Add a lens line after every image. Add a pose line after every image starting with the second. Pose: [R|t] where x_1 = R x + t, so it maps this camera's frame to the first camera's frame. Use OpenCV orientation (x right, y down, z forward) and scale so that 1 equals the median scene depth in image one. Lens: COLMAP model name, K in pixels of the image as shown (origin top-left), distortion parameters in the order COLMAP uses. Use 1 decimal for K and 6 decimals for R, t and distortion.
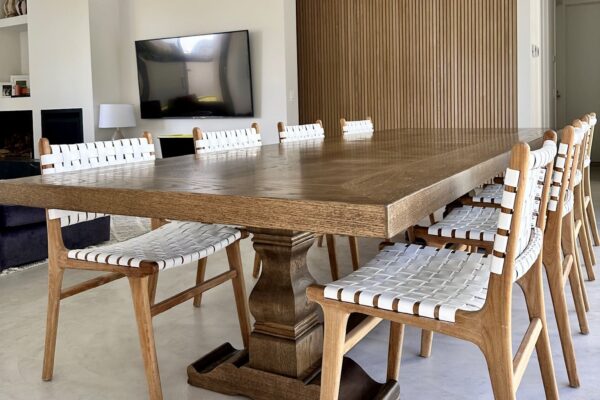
lens RADIAL K [[572.4, 0, 291.6], [0, 572.4, 117.2], [0, 0, 1]] dist [-0.000066, 0.000000]
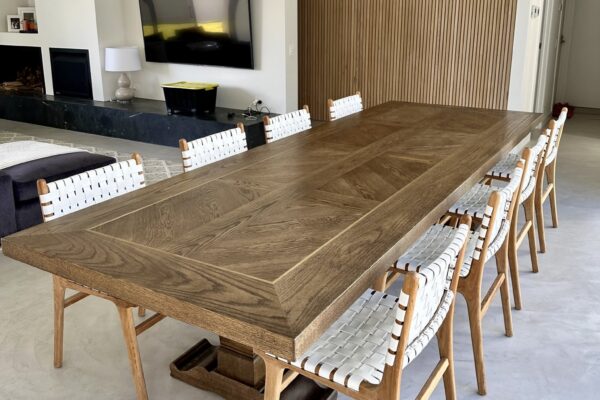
lens RADIAL K [[572.4, 0, 293.4], [0, 572.4, 139.9], [0, 0, 1]] dist [-0.000066, 0.000000]
pose [[0.999457, 0.026295, -0.019864, 0.092364], [-0.021669, 0.978520, 0.205011, -0.284787], [0.024828, -0.204469, 0.978558, -0.094711]]
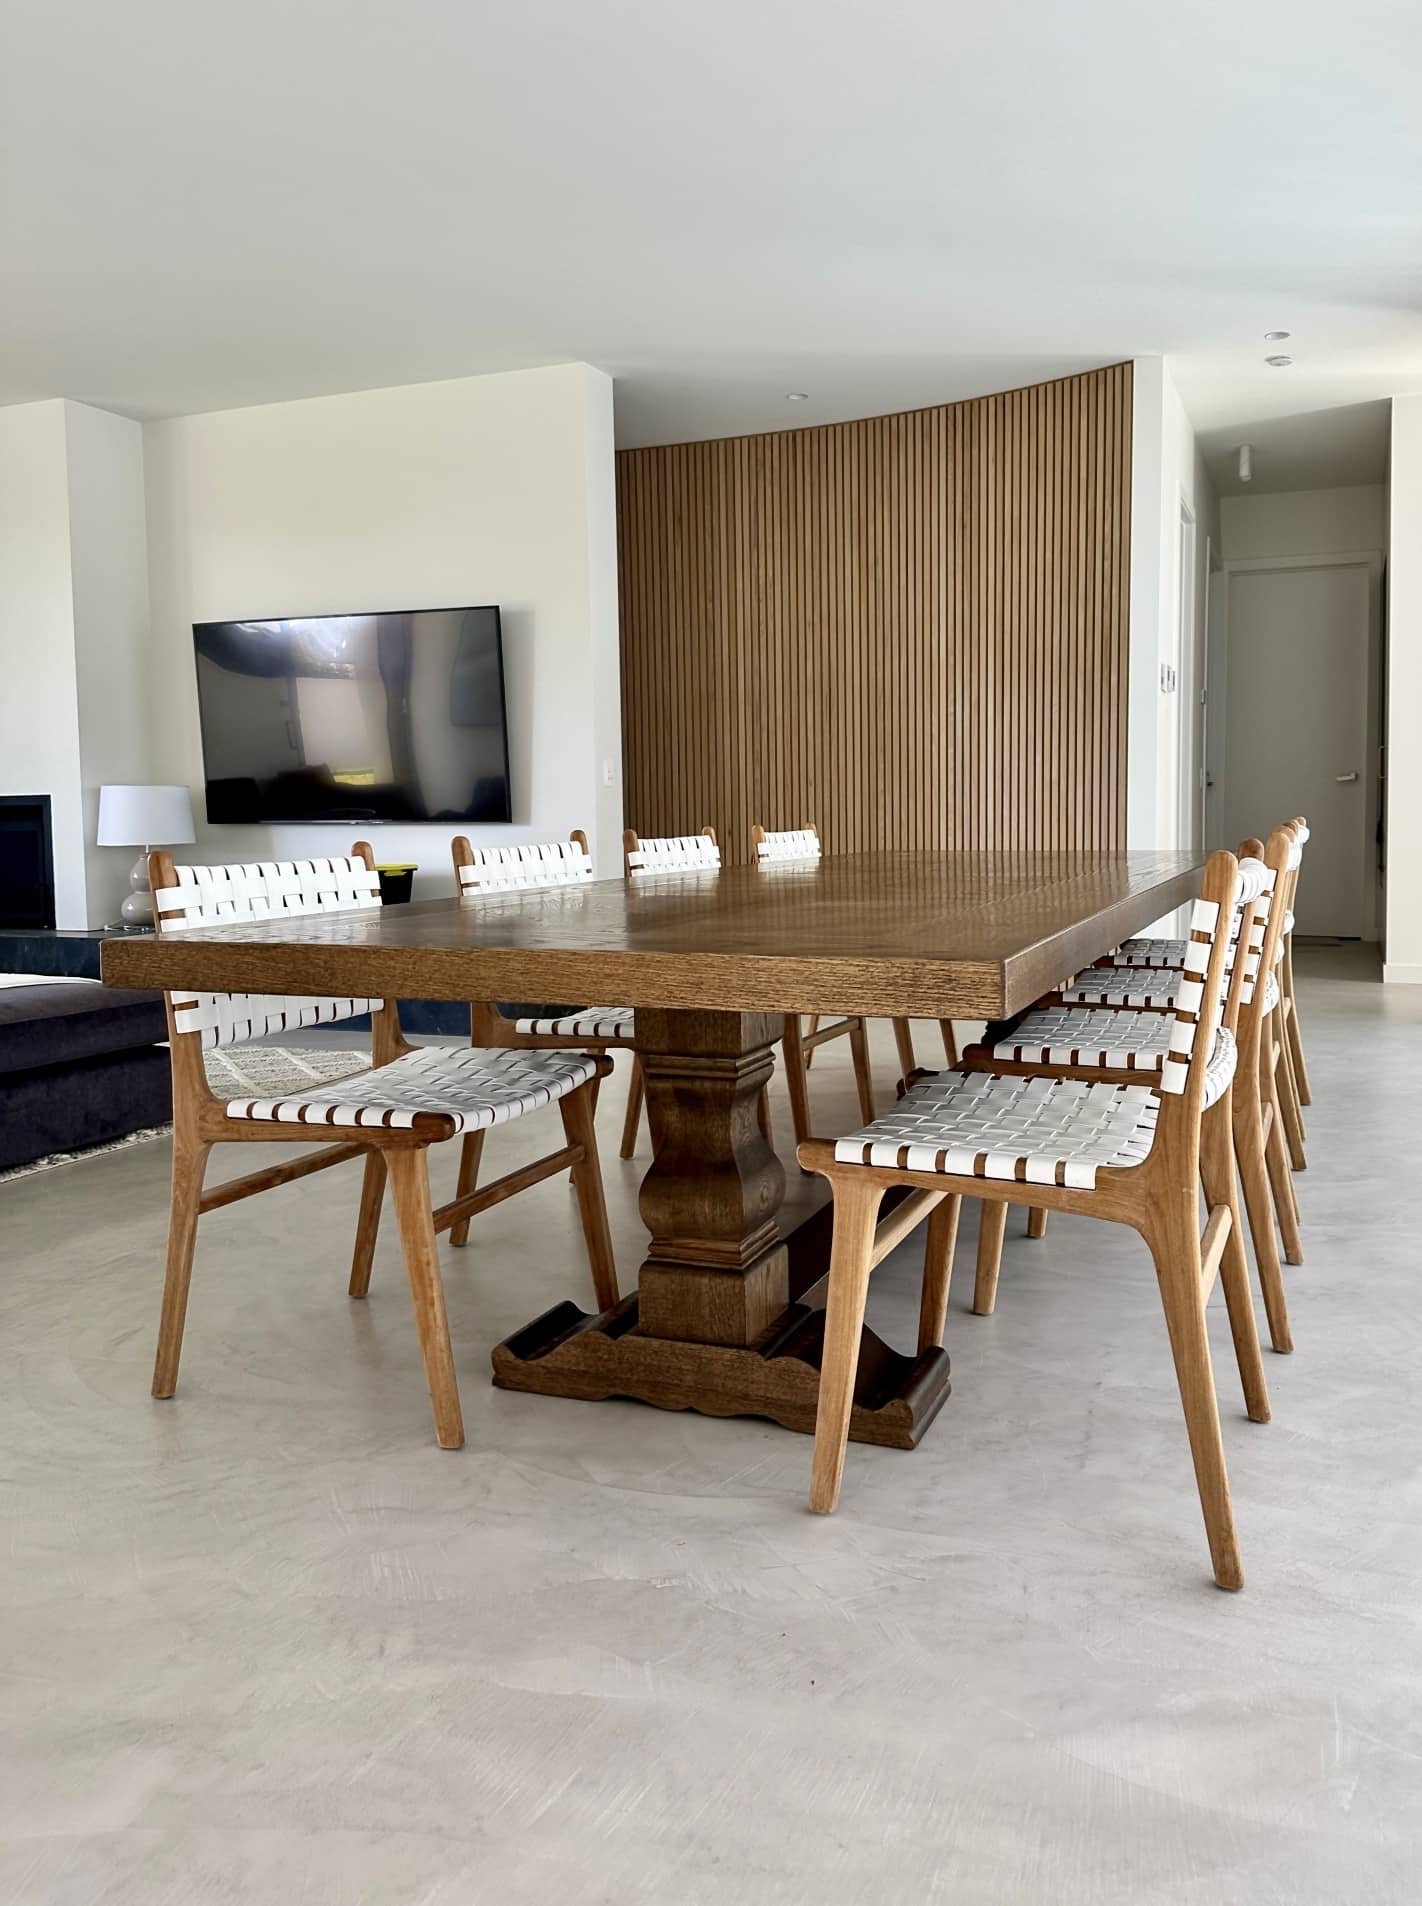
lens RADIAL K [[1456.8, 0, 774.5], [0, 1456.8, 879.7], [0, 0, 1]] dist [0.046560, -0.074415]
pose [[0.987878, 0.005109, 0.155149, -0.139529], [-0.010217, 0.999431, 0.032144, 0.017217], [-0.154897, -0.033339, 0.987368, -0.183191]]
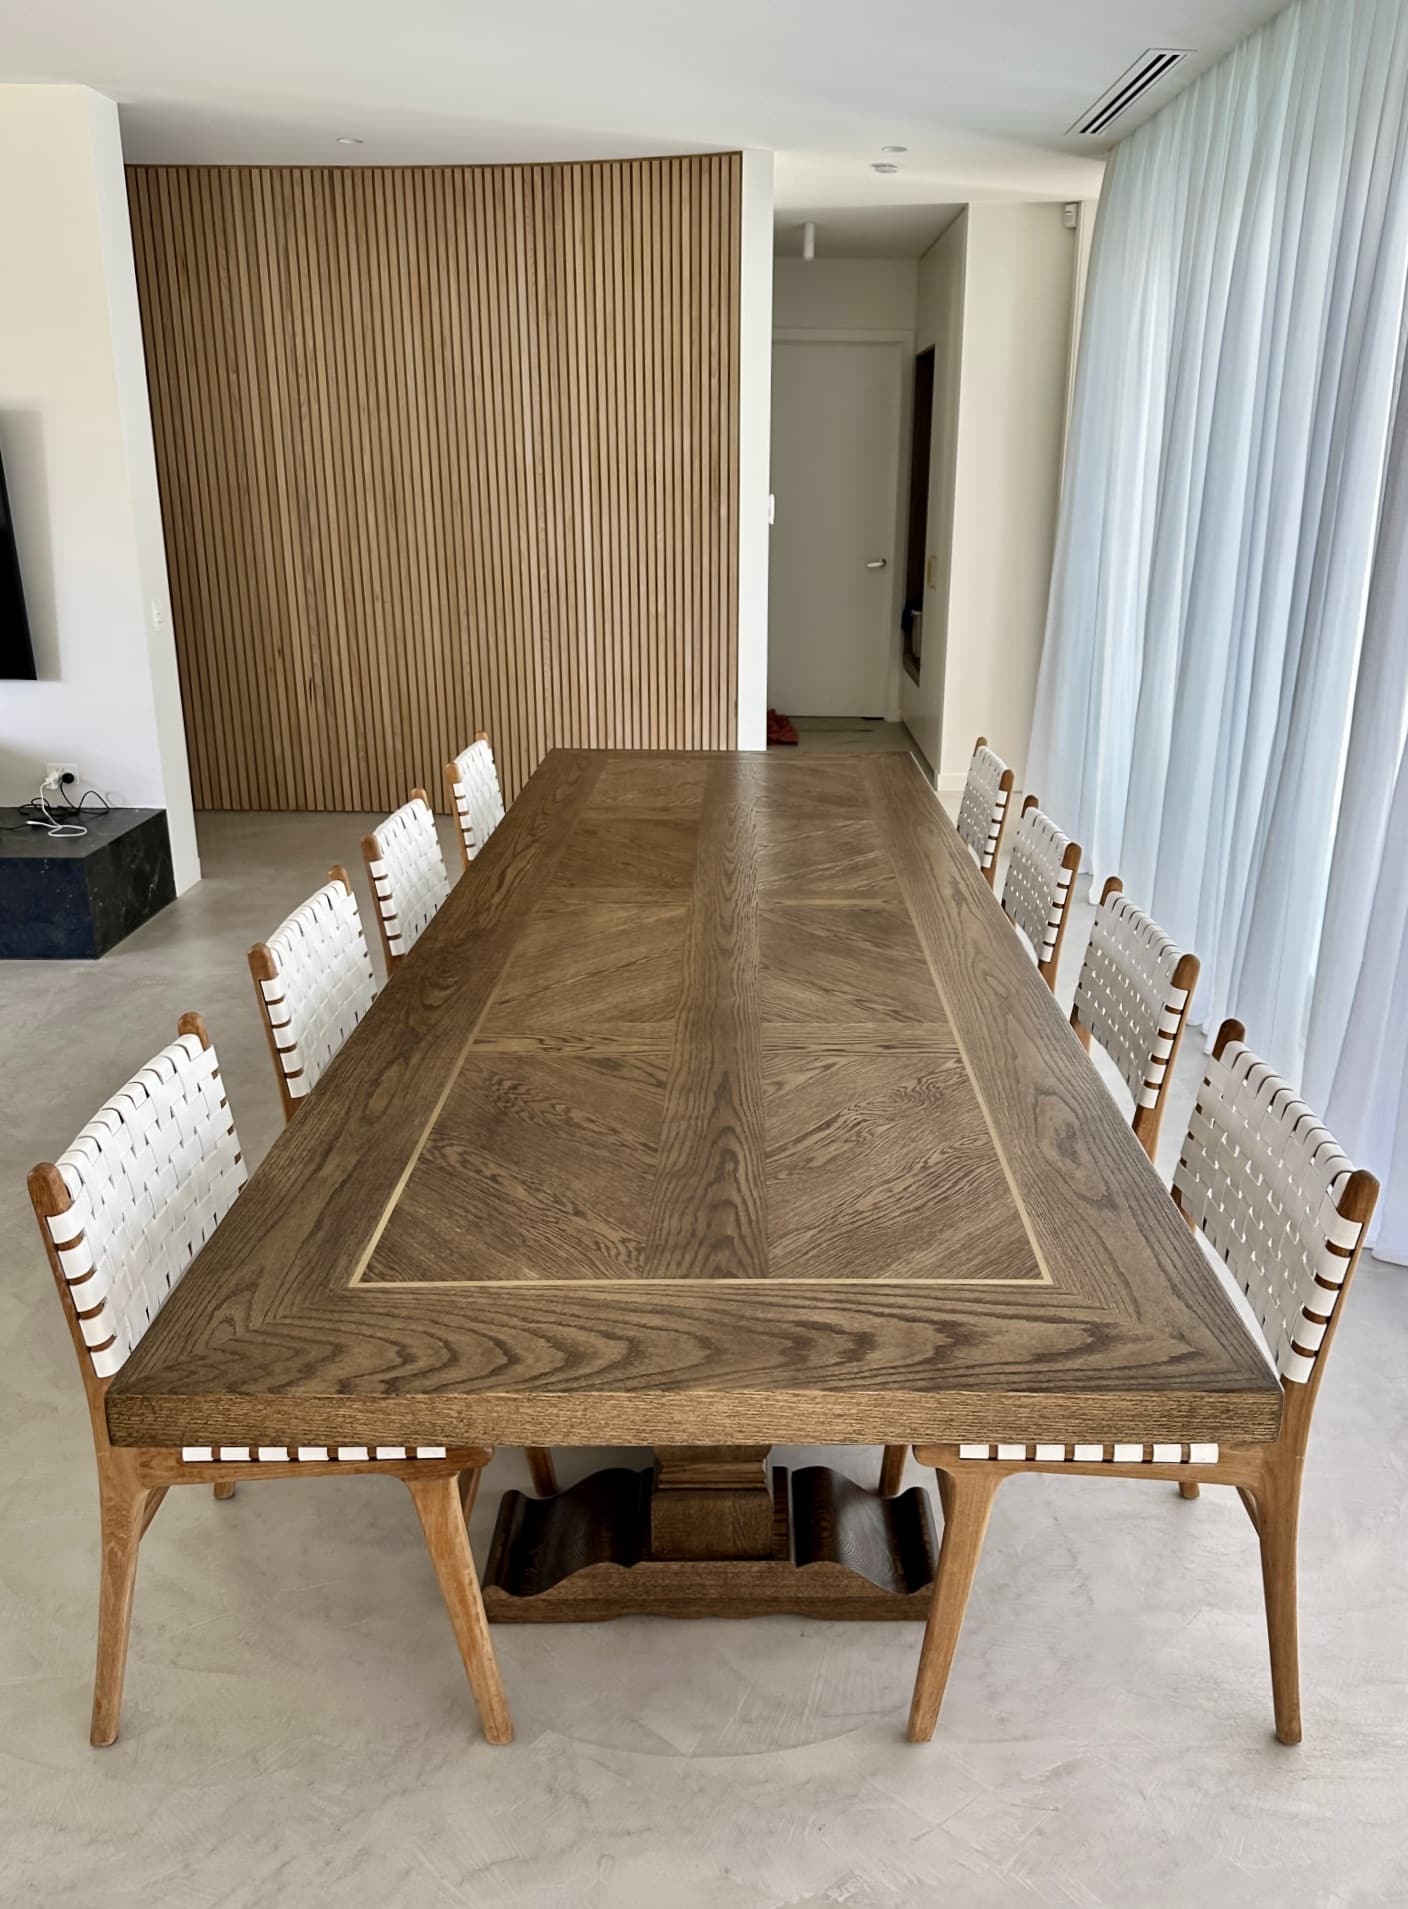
lens RADIAL K [[1459.0, 0, 798.7], [0, 1459.0, 929.0], [0, 0, 1]] dist [0.046560, -0.074415]
pose [[0.851149, -0.121253, 0.510727, -0.469384], [-0.025621, 0.962200, 0.271135, -0.337784], [-0.524298, -0.243862, 0.815870, 0.094639]]
